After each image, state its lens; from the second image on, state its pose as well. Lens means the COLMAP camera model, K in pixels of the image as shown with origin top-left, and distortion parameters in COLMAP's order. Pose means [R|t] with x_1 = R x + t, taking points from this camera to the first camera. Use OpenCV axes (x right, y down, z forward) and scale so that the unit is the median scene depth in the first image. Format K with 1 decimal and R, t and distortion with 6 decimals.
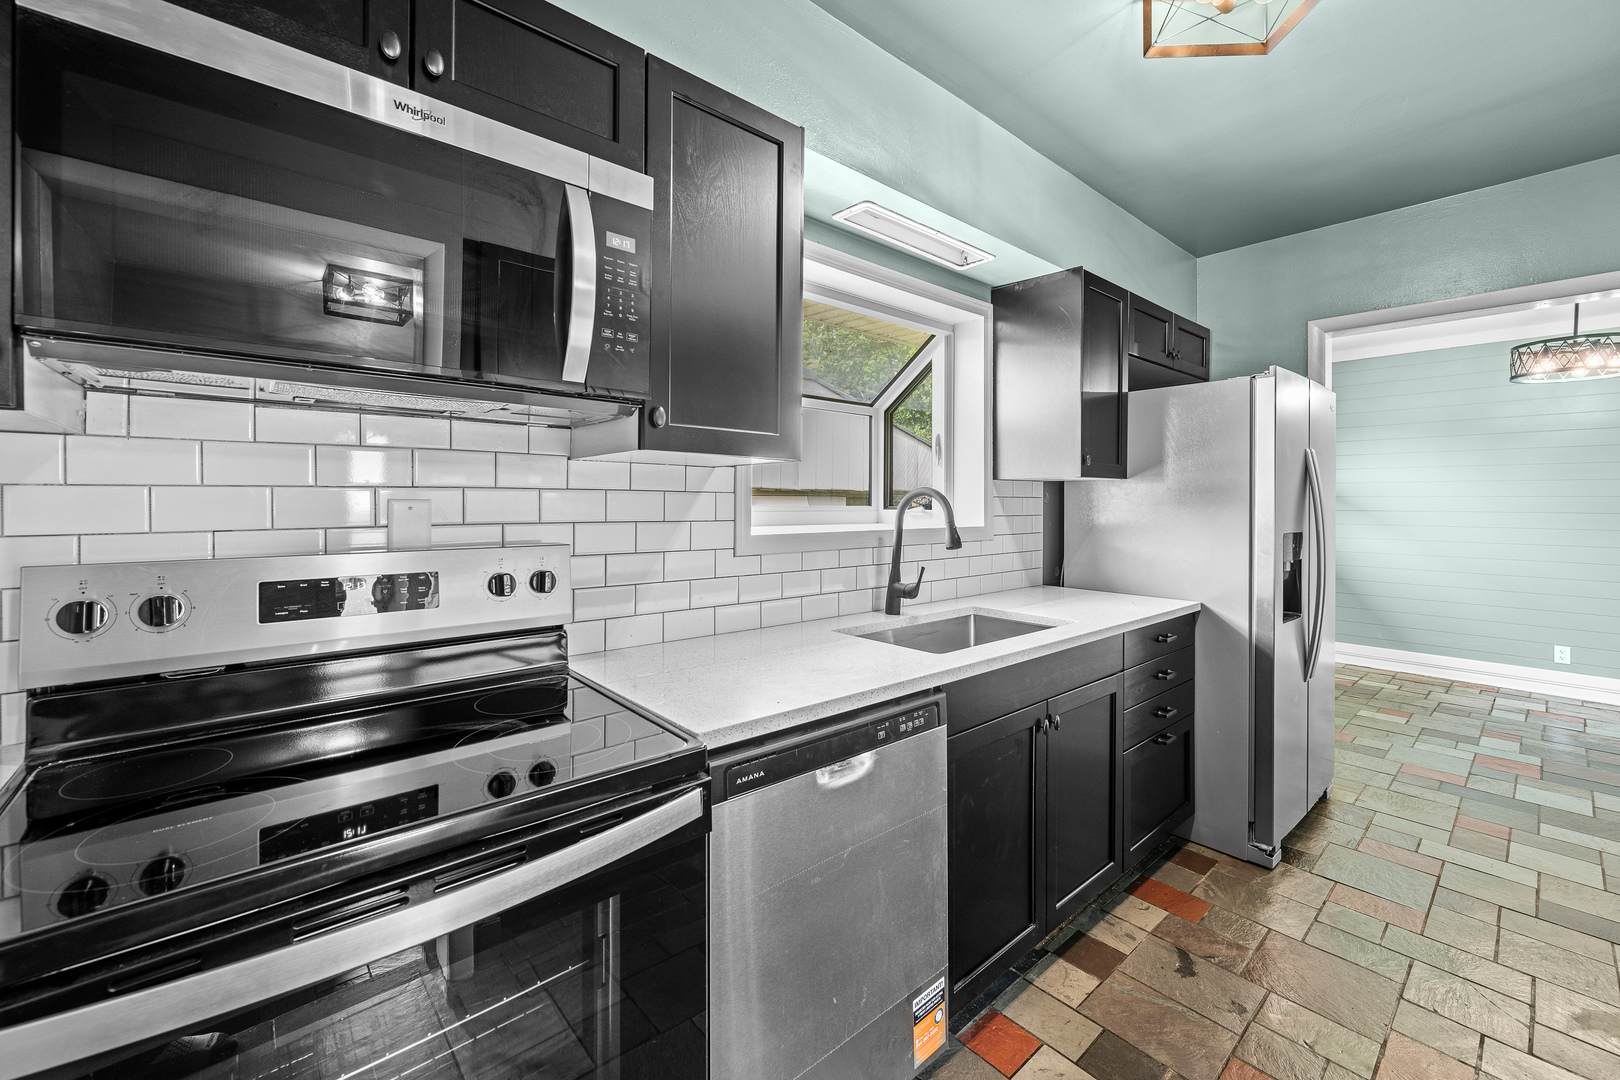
lens RADIAL K [[650.4, 0, 830.1], [0, 650.4, 502.7], [0, 0, 1]] dist [-0.002356, -0.000076]
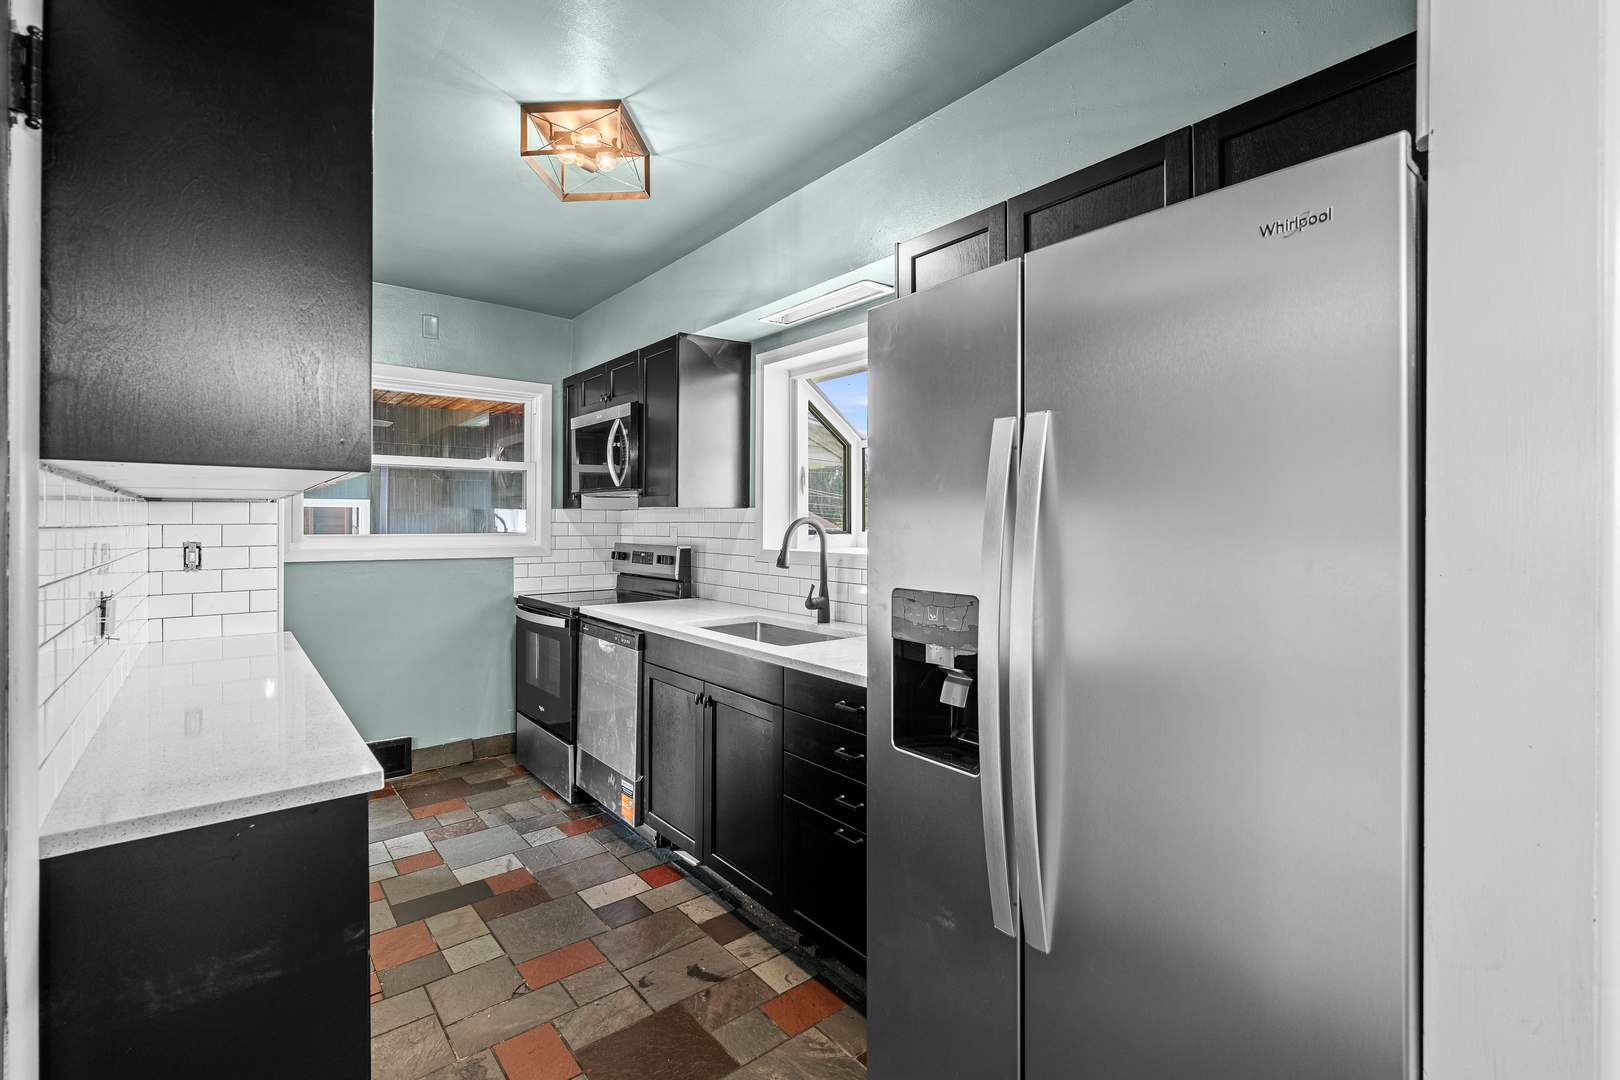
lens RADIAL K [[745.0, 0, 805.2], [0, 745.0, 527.8], [0, 0, 1]] dist [0.000049, -0.000549]
pose [[-0.056898, 0.002723, -0.998376, 1.740476], [-0.004518, 0.999985, 0.002985, -0.008564], [0.998370, 0.004680, -0.056885, 1.238525]]
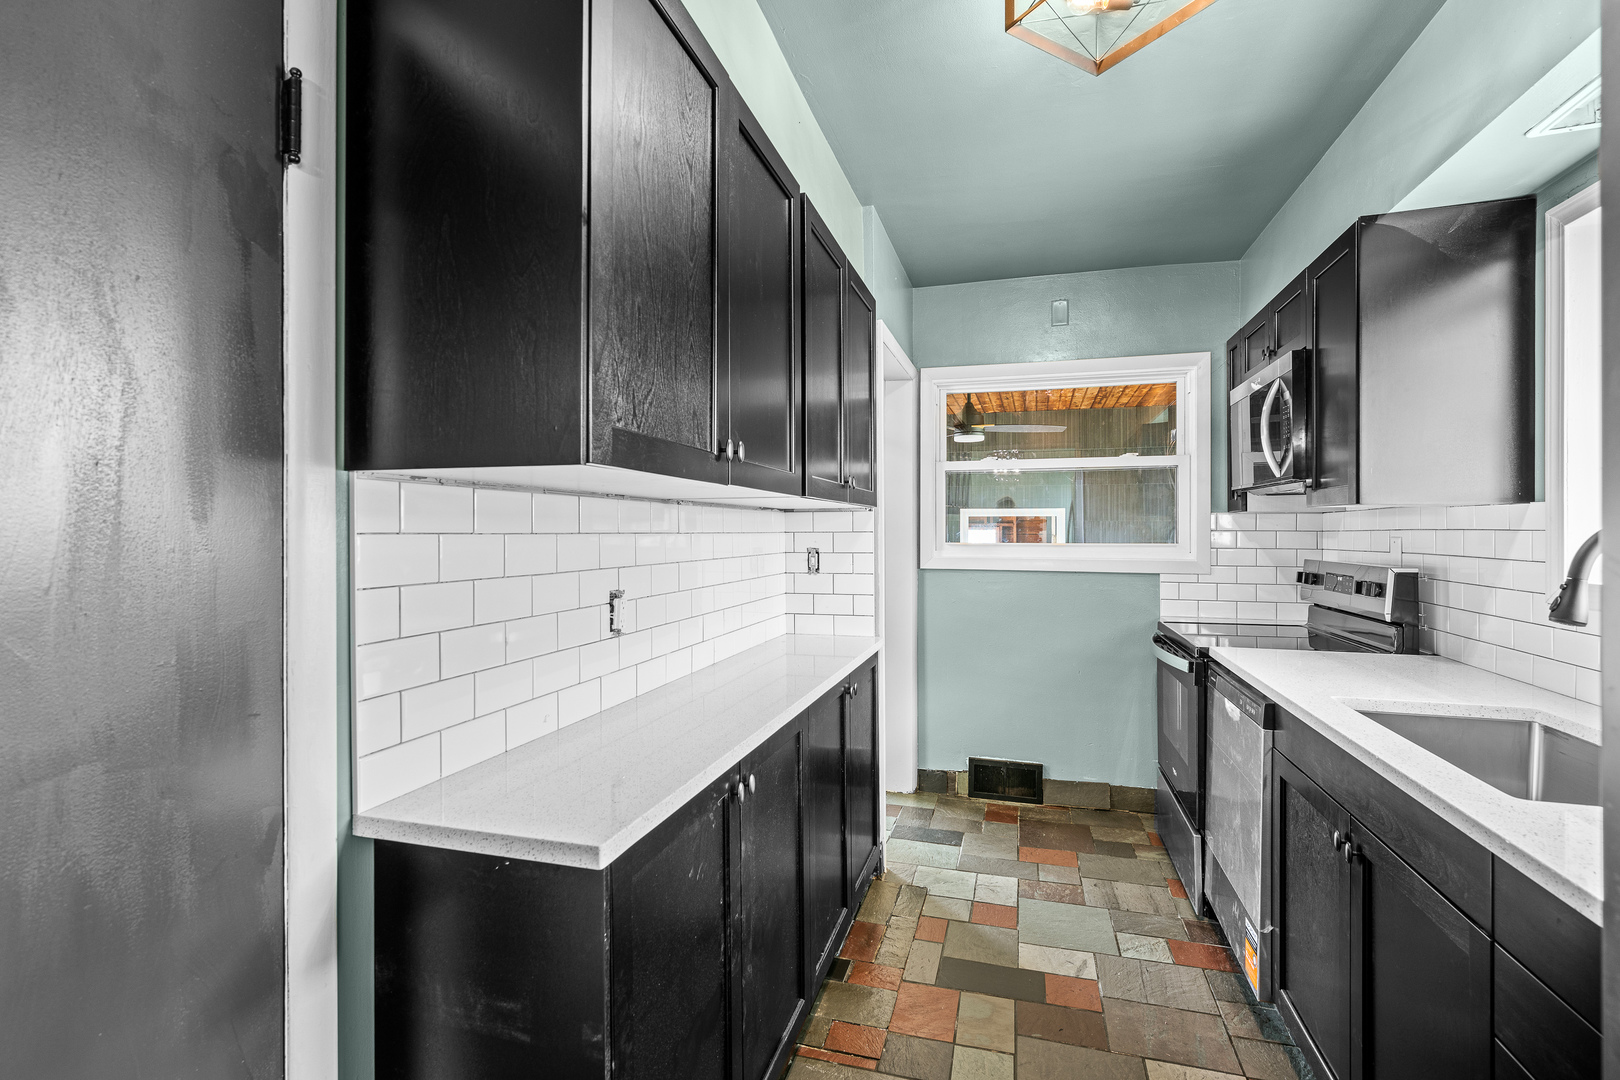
lens RADIAL K [[745.0, 0, 808.7], [0, 745.0, 530.7], [0, 0, 1]] dist [0.000049, -0.000549]
pose [[-0.855677, -0.005022, -0.517486, 1.238679], [-0.006012, 0.999982, 0.000236, -0.008830], [0.517475, 0.003313, -0.855692, 1.344024]]
